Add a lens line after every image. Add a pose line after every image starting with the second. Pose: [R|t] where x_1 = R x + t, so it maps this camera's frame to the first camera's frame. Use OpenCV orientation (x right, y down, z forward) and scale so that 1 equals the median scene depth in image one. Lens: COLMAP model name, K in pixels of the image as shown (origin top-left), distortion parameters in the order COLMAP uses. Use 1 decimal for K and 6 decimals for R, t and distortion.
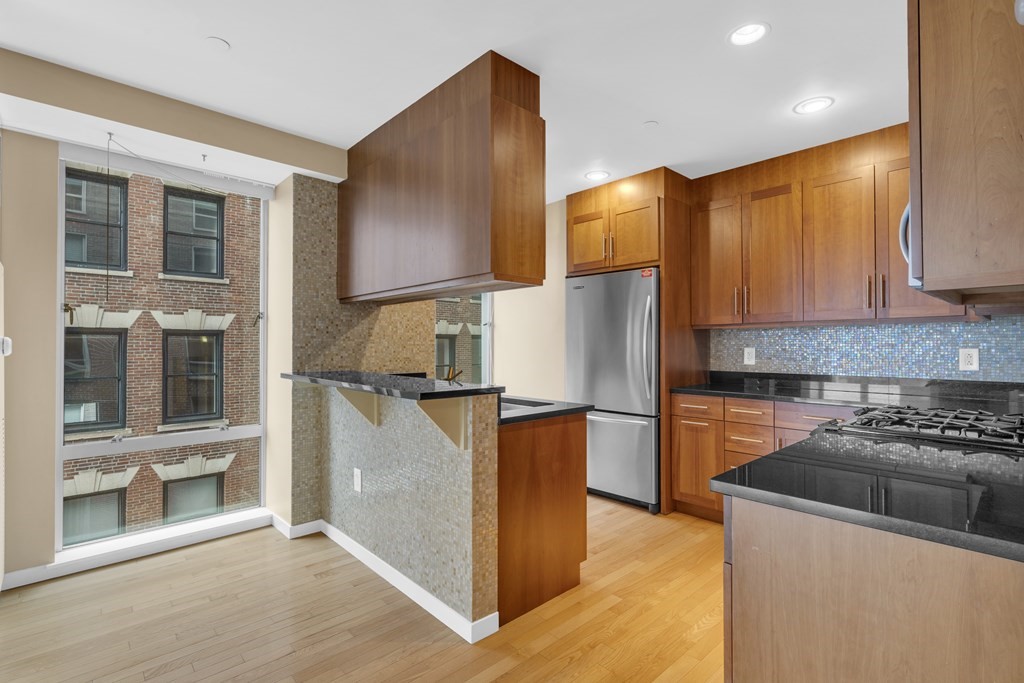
lens RADIAL K [[485.1, 0, 512.0], [0, 485.1, 341.5], [0, 0, 1]] dist [-0.003679, -0.000095]
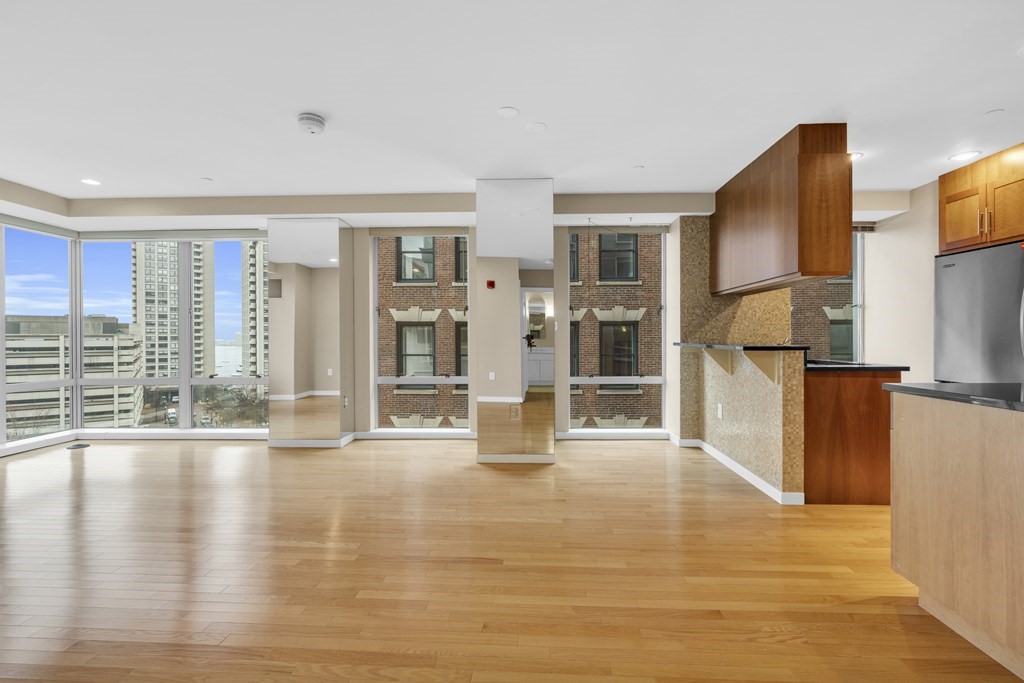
lens RADIAL K [[466.3, 0, 512.0], [0, 466.3, 341.5], [0, 0, 1]] dist [-0.001105, 0.000504]
pose [[0.697407, 0.004786, -0.716659, 0.227158], [0.010593, 0.999800, 0.016986, 0.026264], [0.716597, -0.019438, 0.697217, -0.405378]]
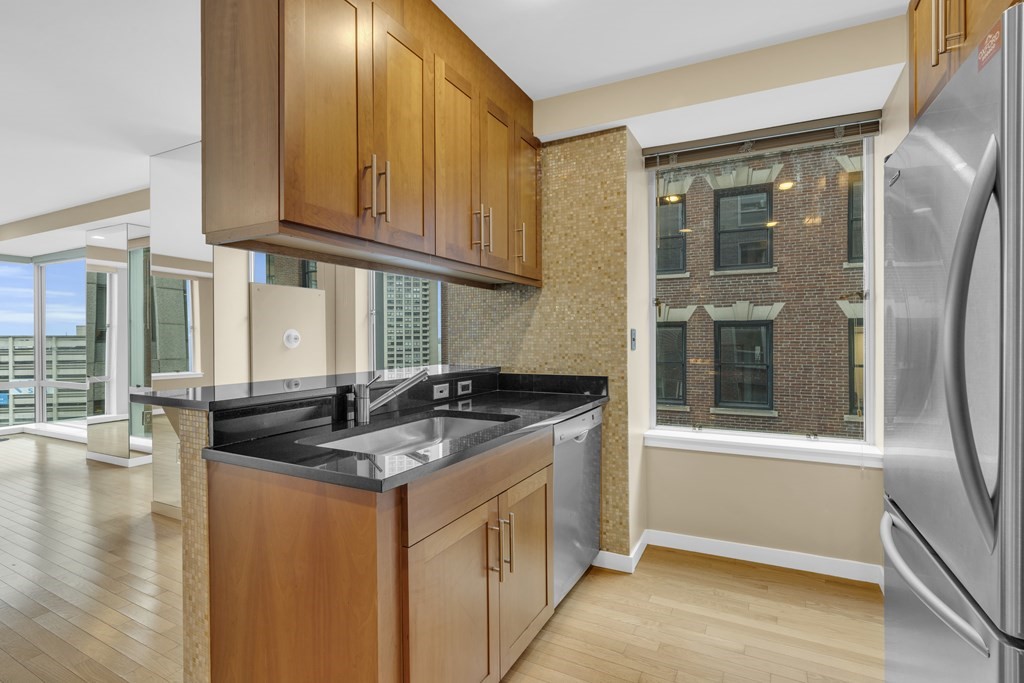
lens RADIAL K [[466.3, 0, 512.0], [0, 466.3, 341.5], [0, 0, 1]] dist [-0.001105, 0.000504]
pose [[0.338449, 0.008460, -0.940947, 0.435921], [0.012403, 0.999833, 0.013450, 0.003947], [0.940903, -0.016223, 0.338287, 0.707511]]
